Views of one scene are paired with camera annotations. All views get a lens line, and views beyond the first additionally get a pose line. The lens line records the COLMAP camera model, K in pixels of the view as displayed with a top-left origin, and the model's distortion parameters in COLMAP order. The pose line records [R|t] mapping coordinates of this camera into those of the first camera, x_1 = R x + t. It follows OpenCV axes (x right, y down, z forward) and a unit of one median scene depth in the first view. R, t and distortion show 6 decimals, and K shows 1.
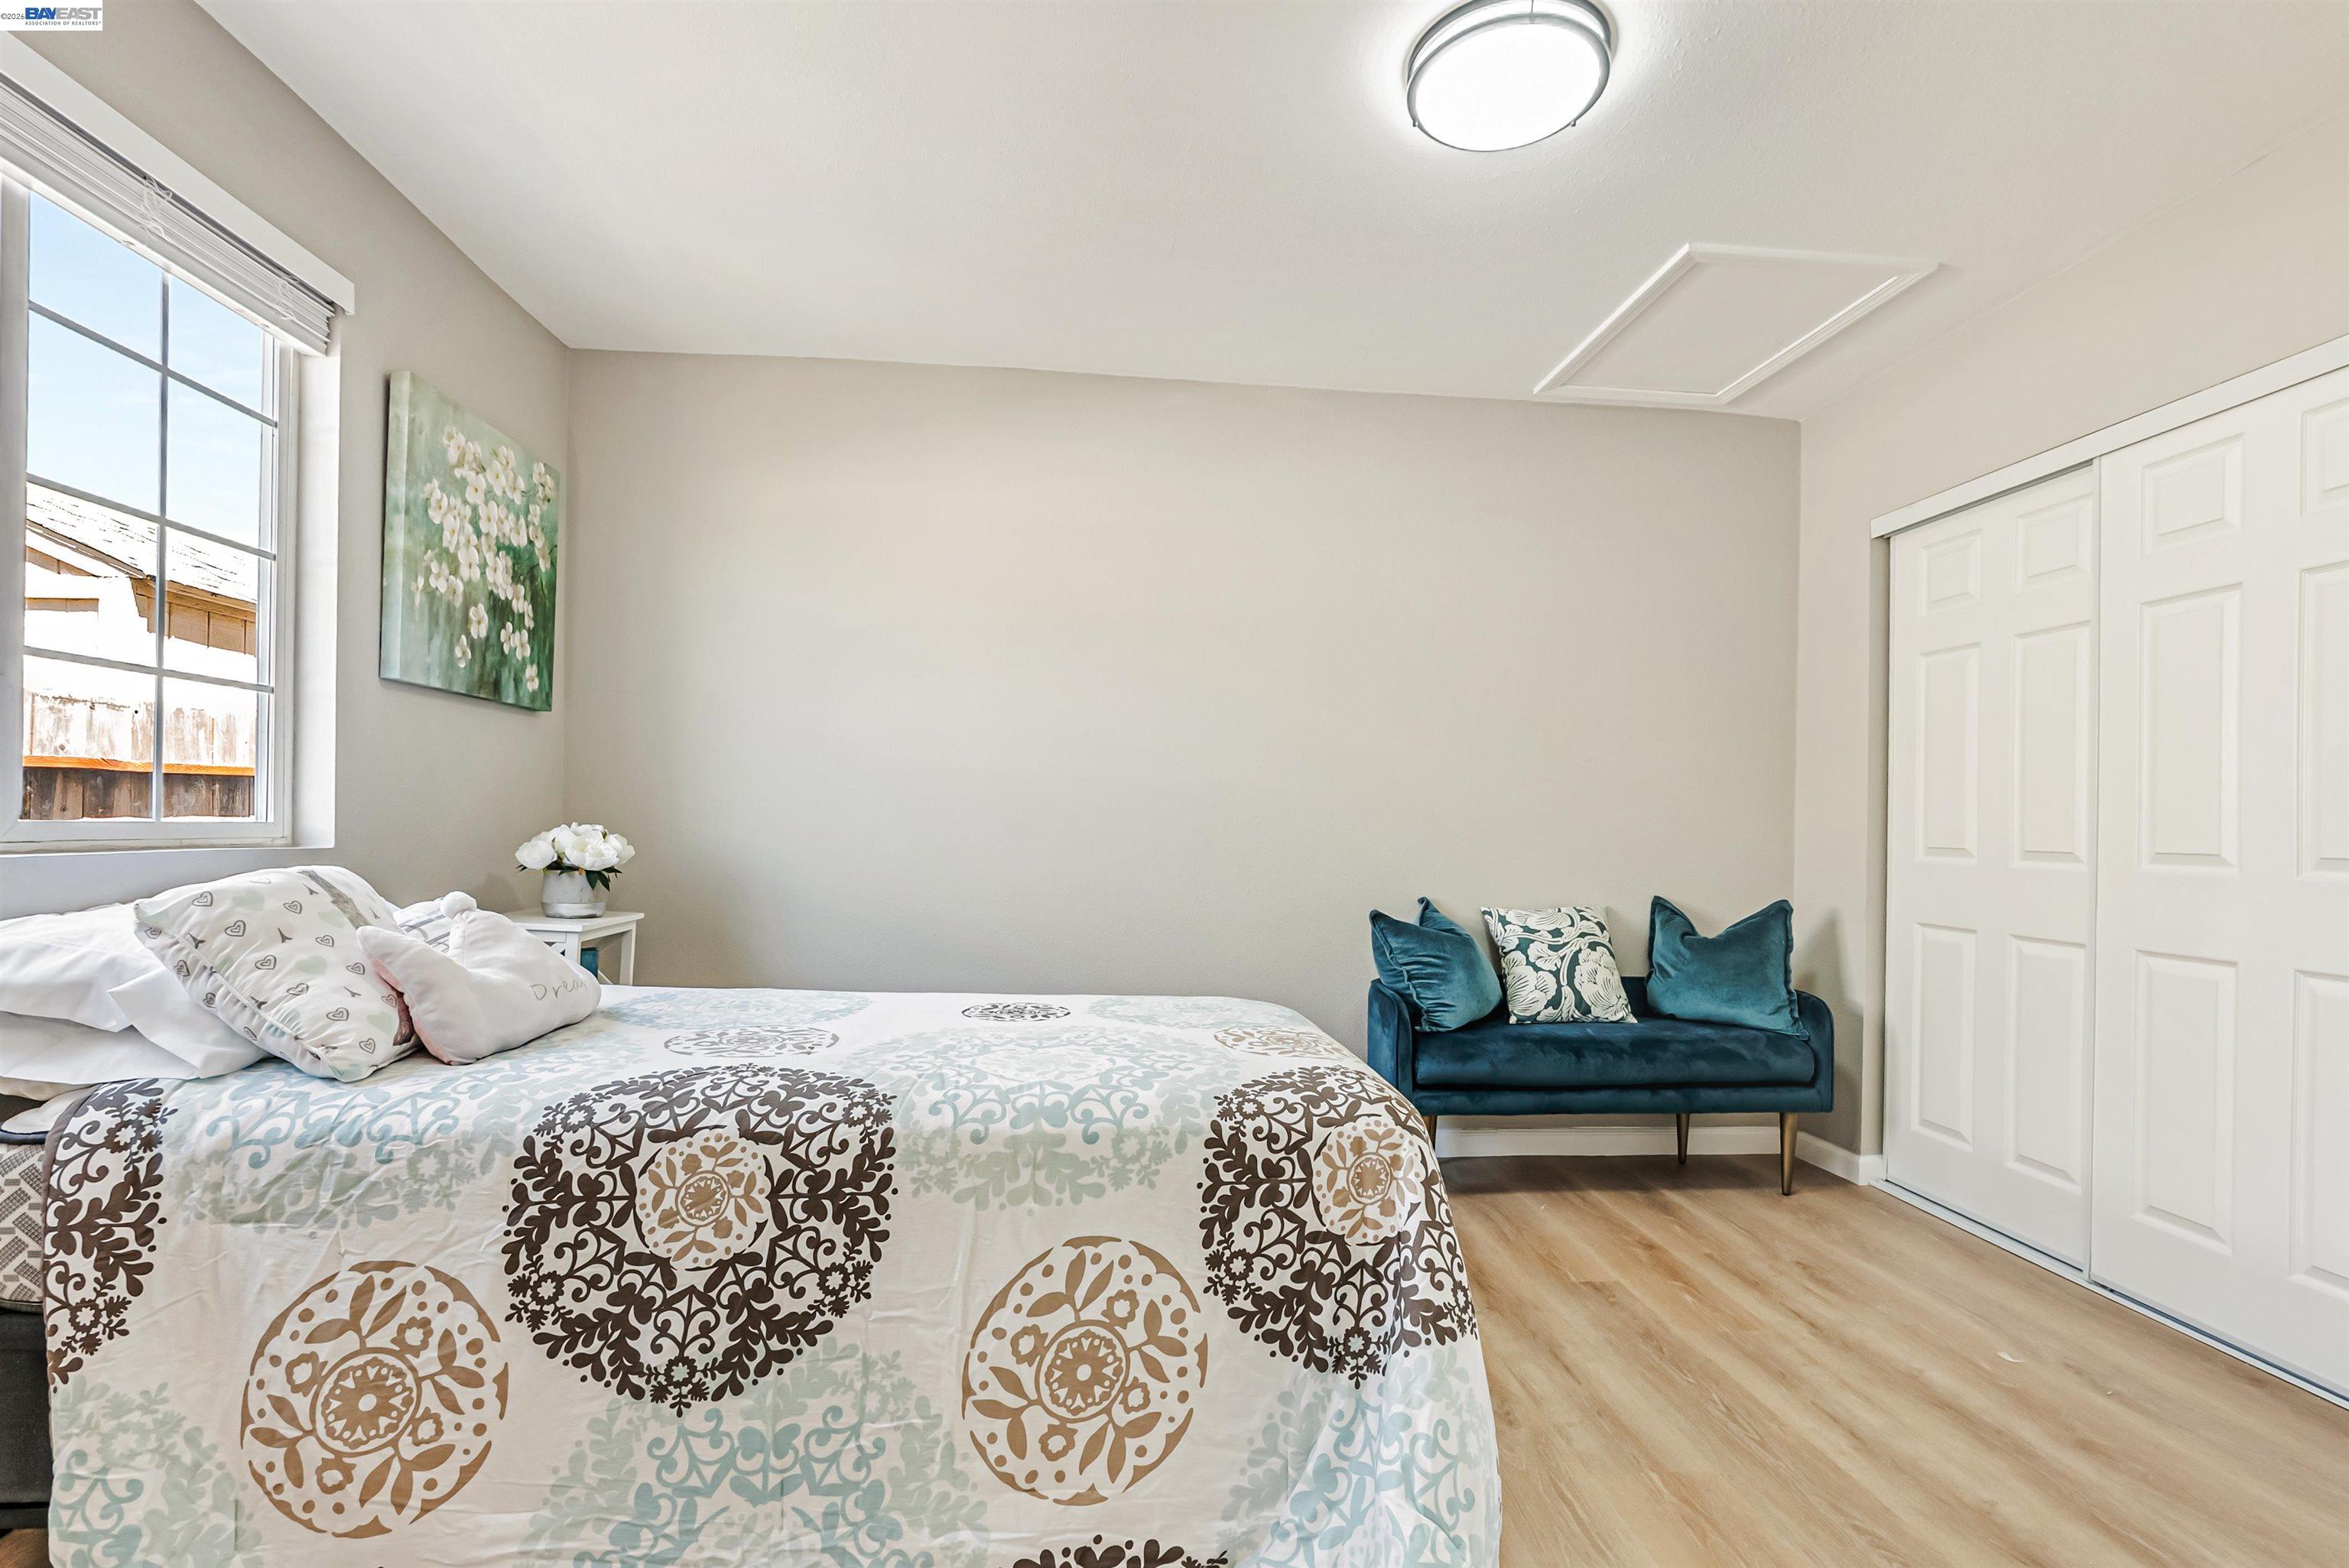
lens RADIAL K [[1056.6, 0, 1174.0], [0, 1056.6, 797.2], [0, 0, 1]] dist [-0.001340, -0.000440]
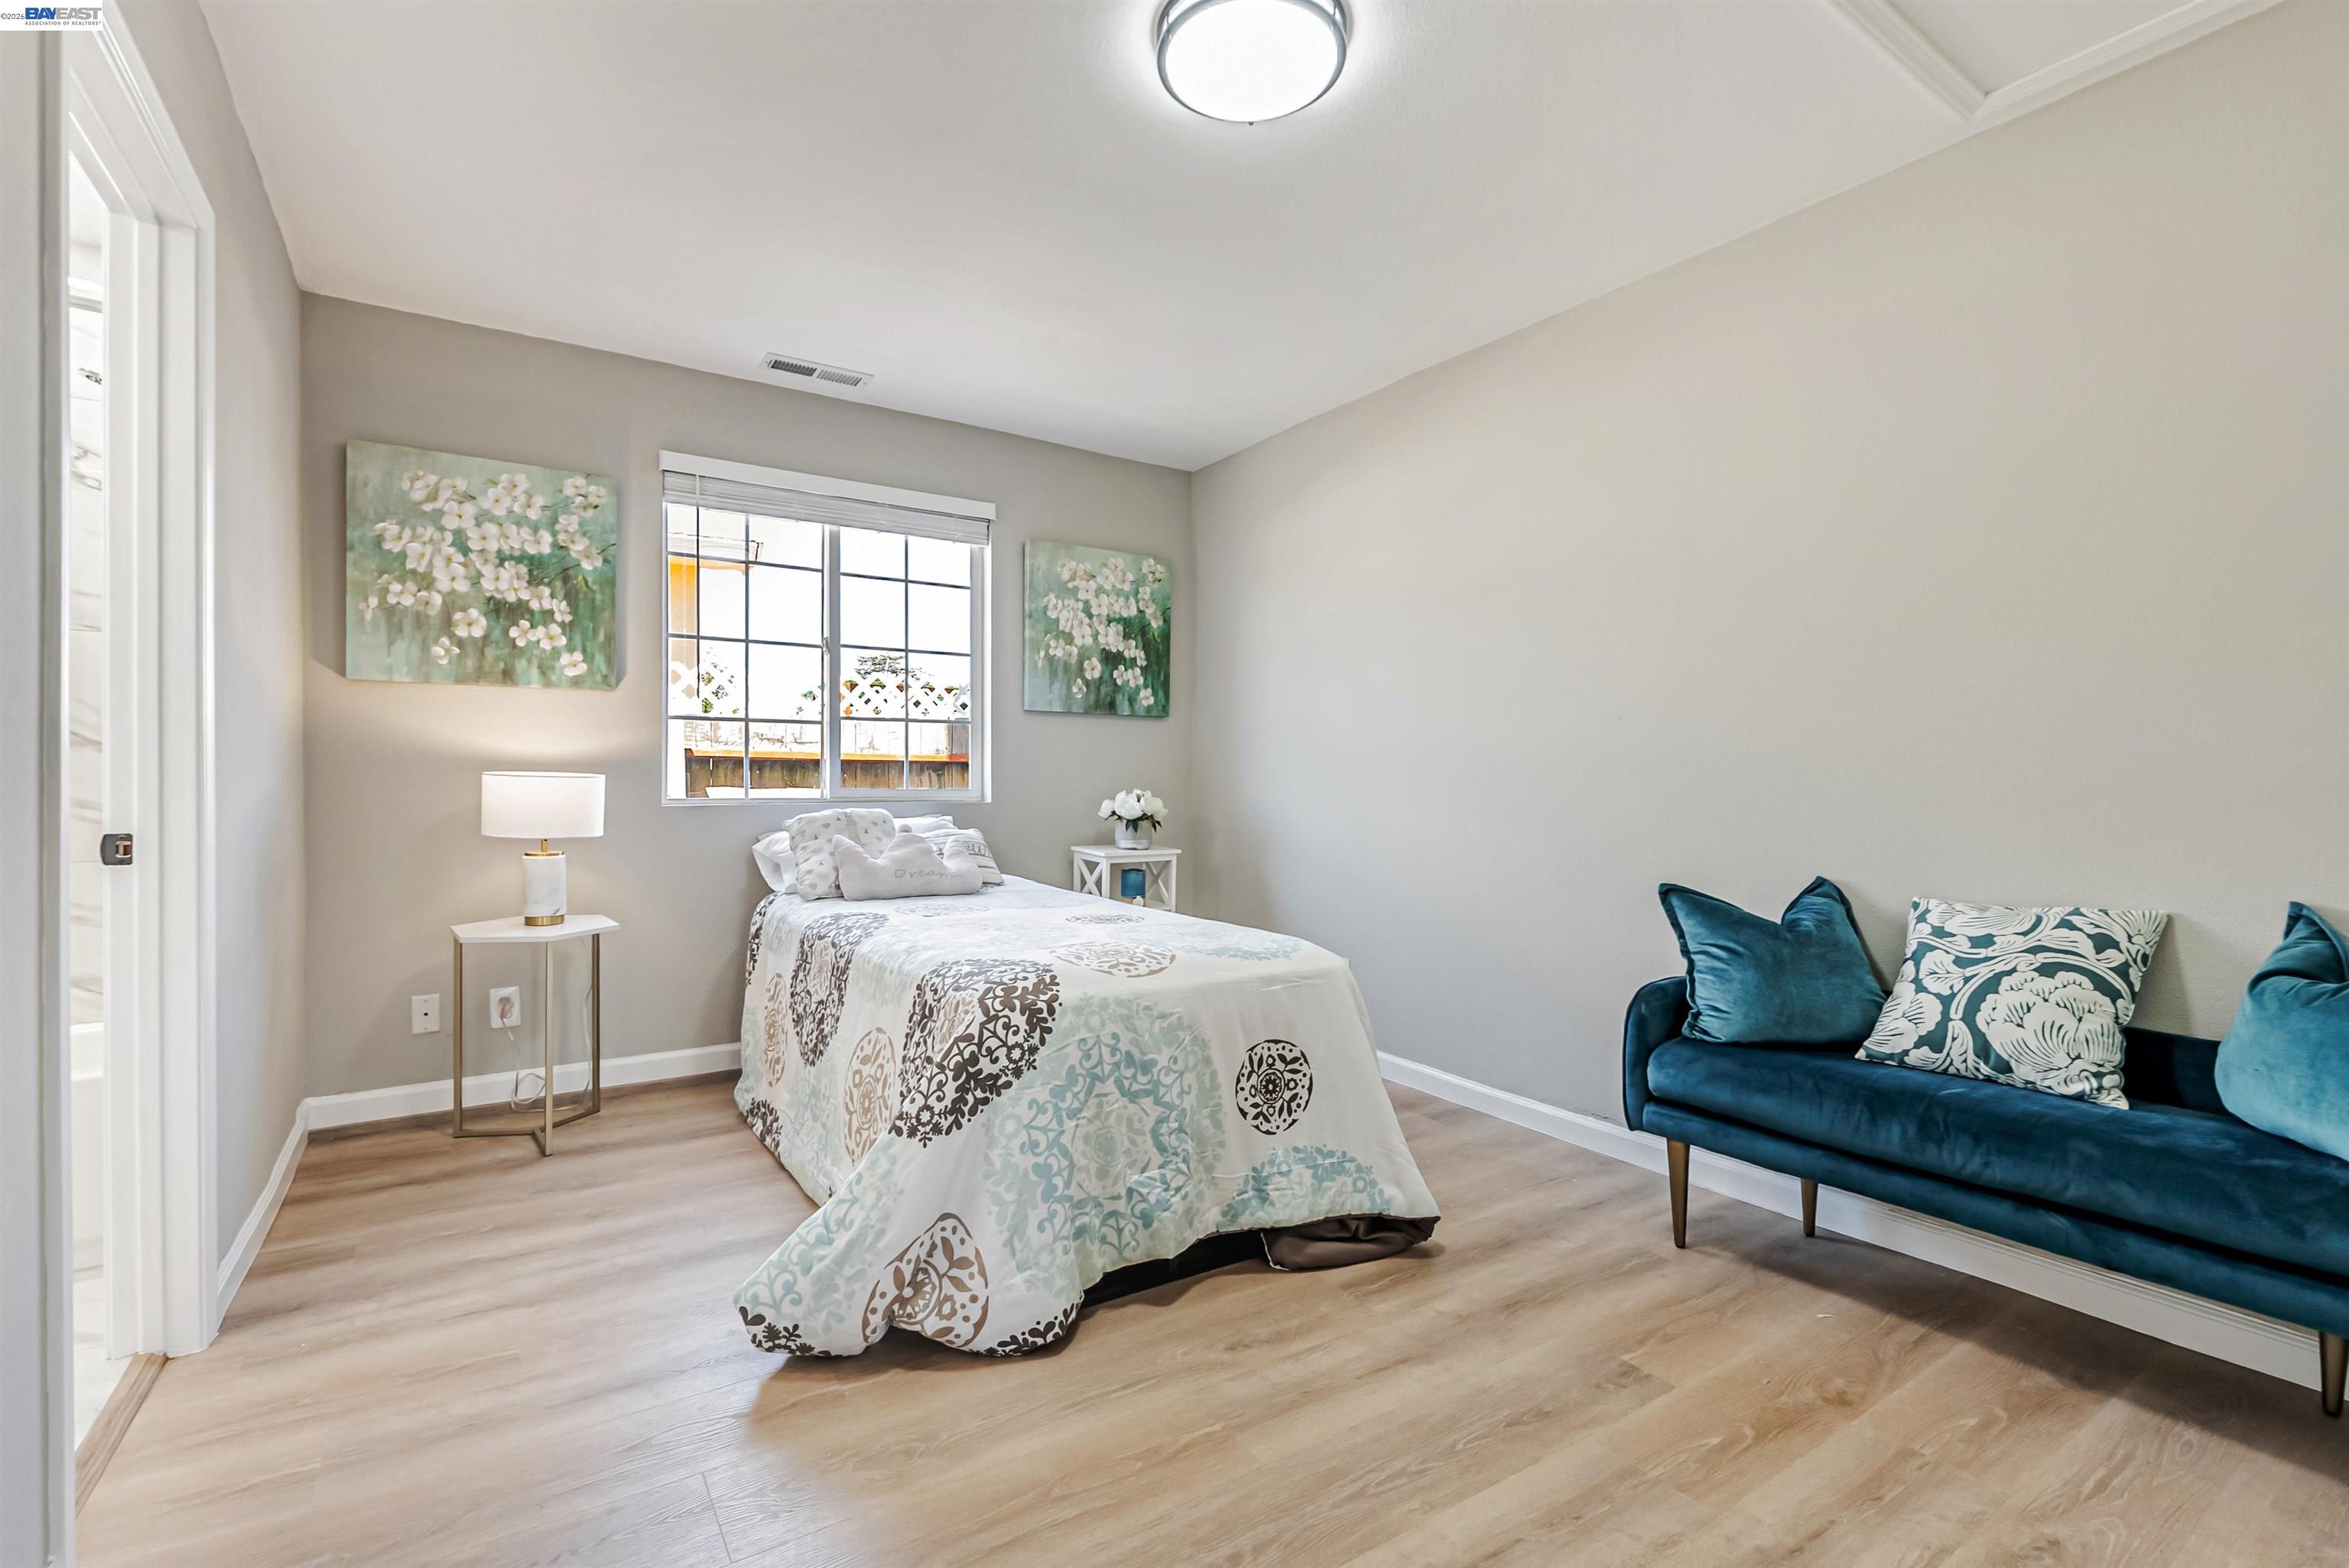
lens RADIAL K [[1042.5, 0, 1193.4], [0, 1042.5, 773.2], [0, 0, 1]] dist [-0.000138, -0.000184]
pose [[0.487866, -0.025615, -0.872542, 0.837013], [0.028713, 0.999499, -0.013288, 0.024495], [0.872446, -0.018571, 0.488357, 0.325980]]
